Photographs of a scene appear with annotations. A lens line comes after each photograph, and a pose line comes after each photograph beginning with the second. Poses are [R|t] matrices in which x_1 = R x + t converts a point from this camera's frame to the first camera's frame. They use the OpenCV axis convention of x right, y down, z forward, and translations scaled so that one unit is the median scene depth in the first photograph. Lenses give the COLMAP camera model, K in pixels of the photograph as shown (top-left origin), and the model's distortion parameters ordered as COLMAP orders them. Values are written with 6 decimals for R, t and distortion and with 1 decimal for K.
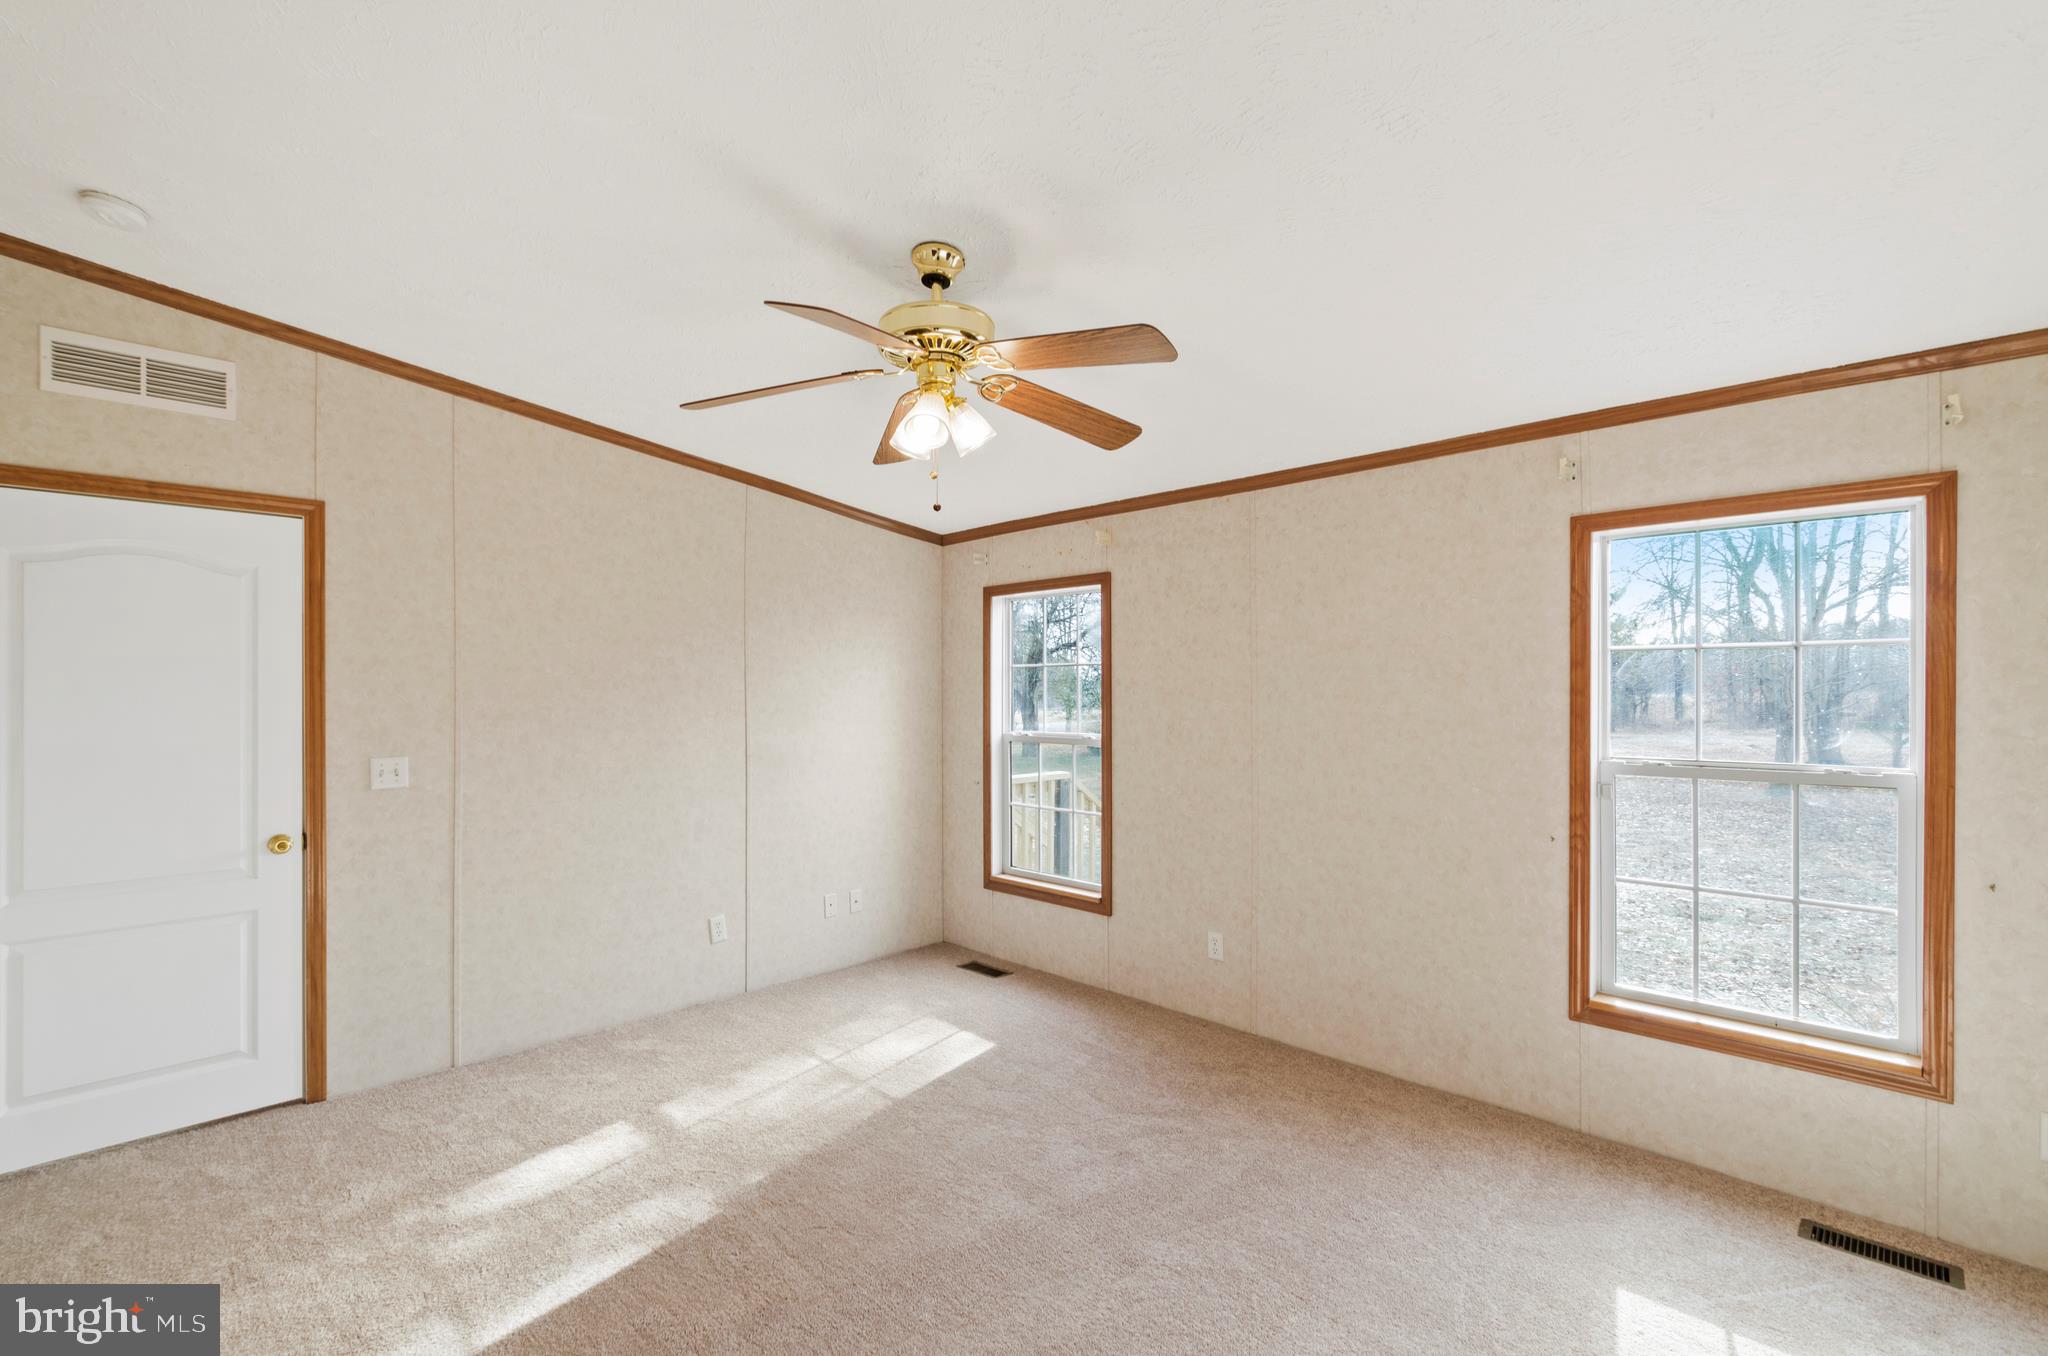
lens RADIAL K [[863.9, 0, 1015.1], [0, 863.9, 687.9], [0, 0, 1]] dist [-0.001752, -0.001290]
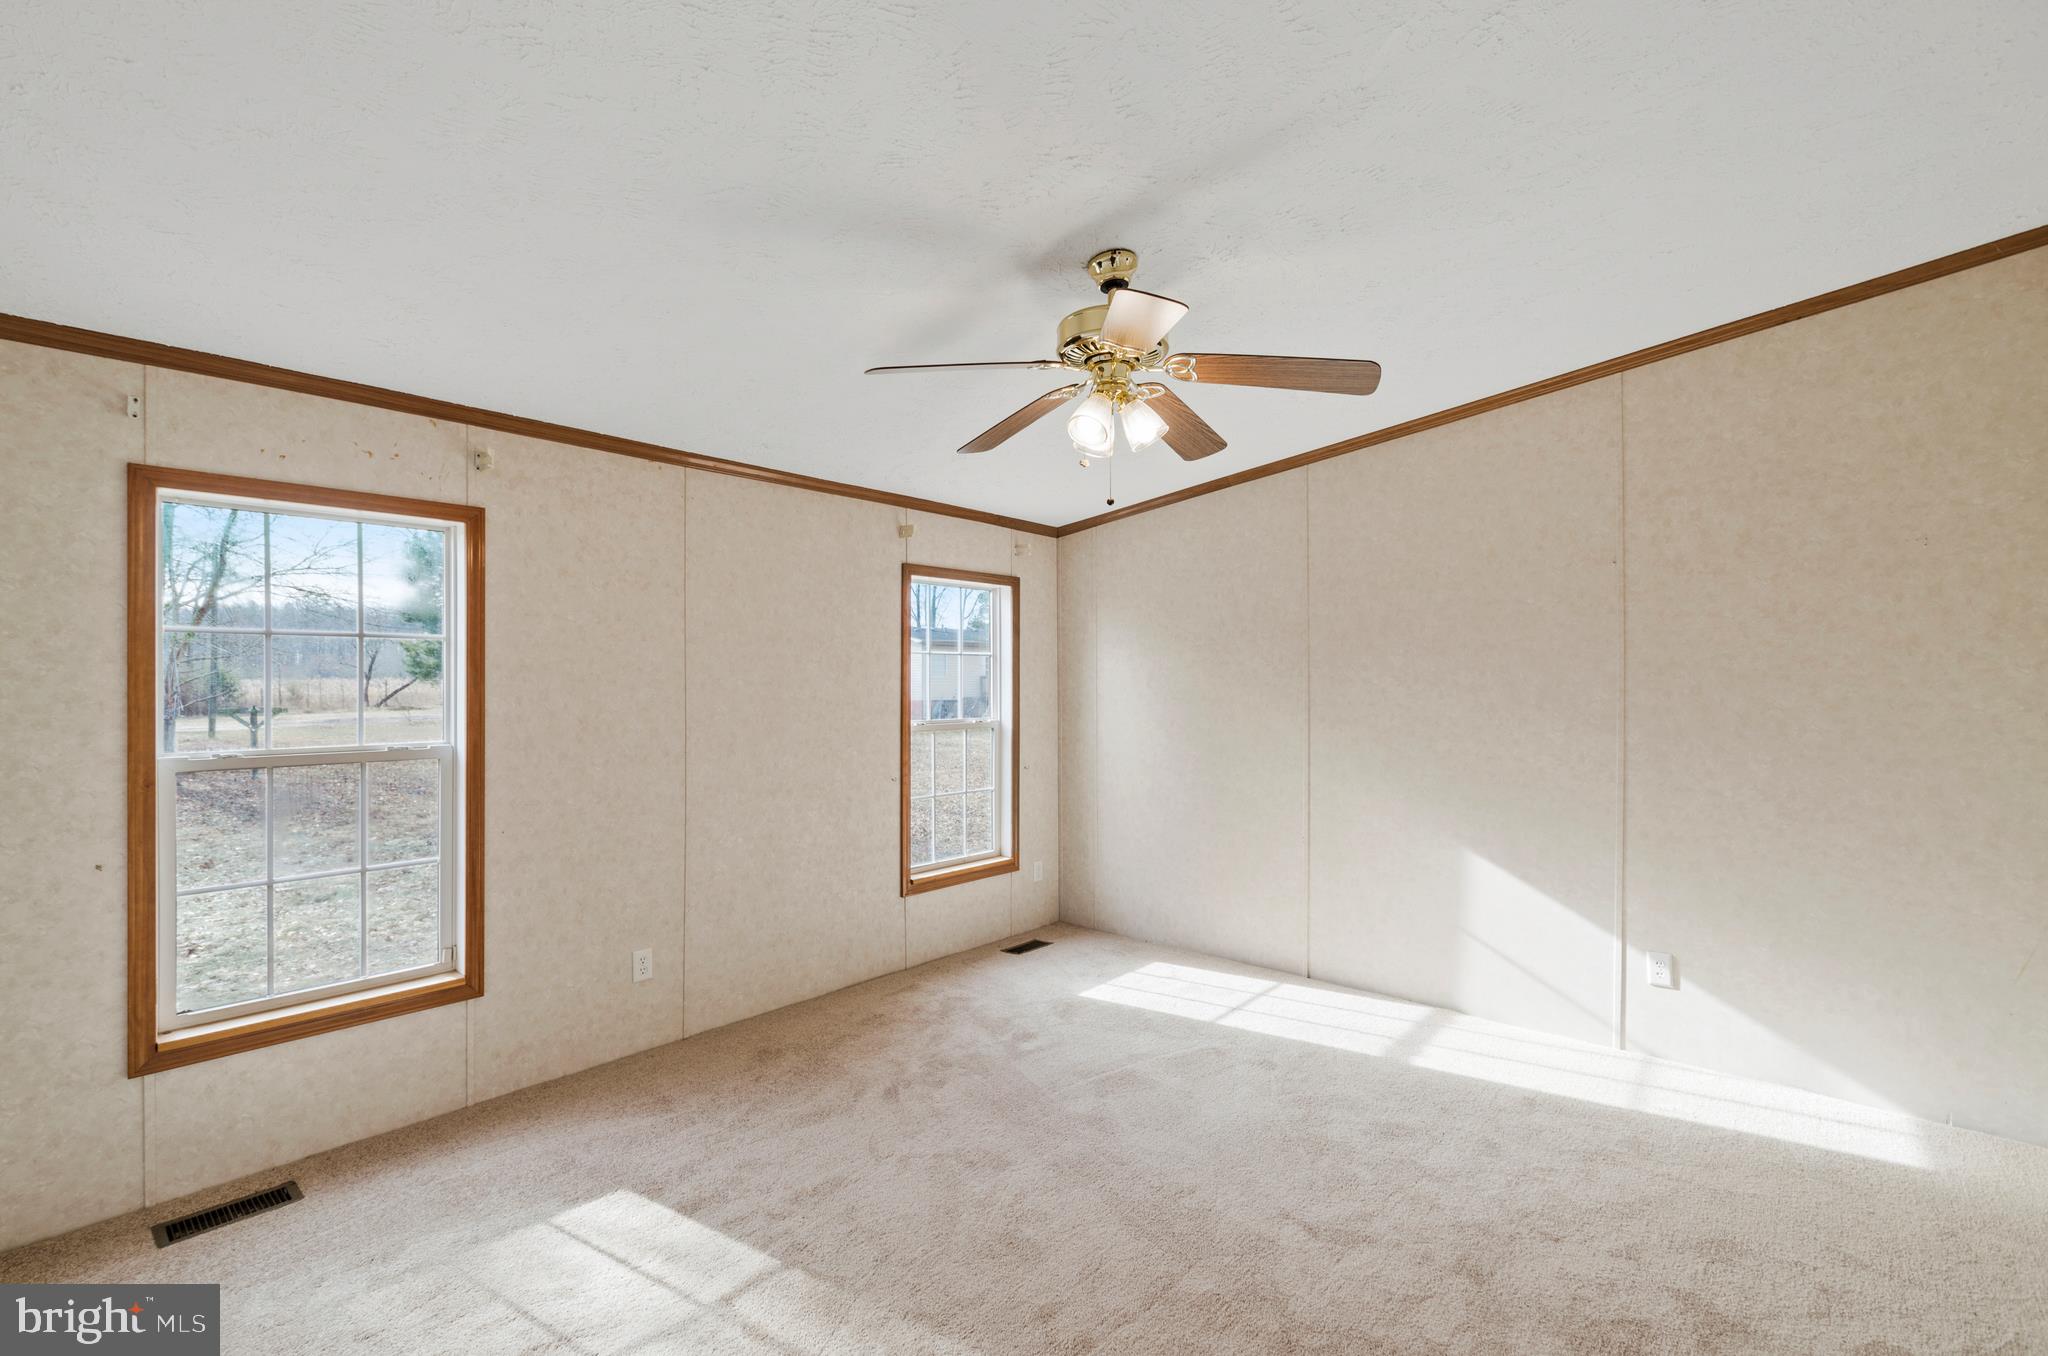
lens RADIAL K [[863.9, 0, 1015.8], [0, 863.9, 680.7], [0, 0, 1]] dist [-0.001752, -0.001290]
pose [[-0.011787, -0.000773, 0.999930, -0.575221], [-0.007475, 0.999972, 0.000685, 0.002847], [-0.999903, -0.007466, -0.011793, 0.549745]]
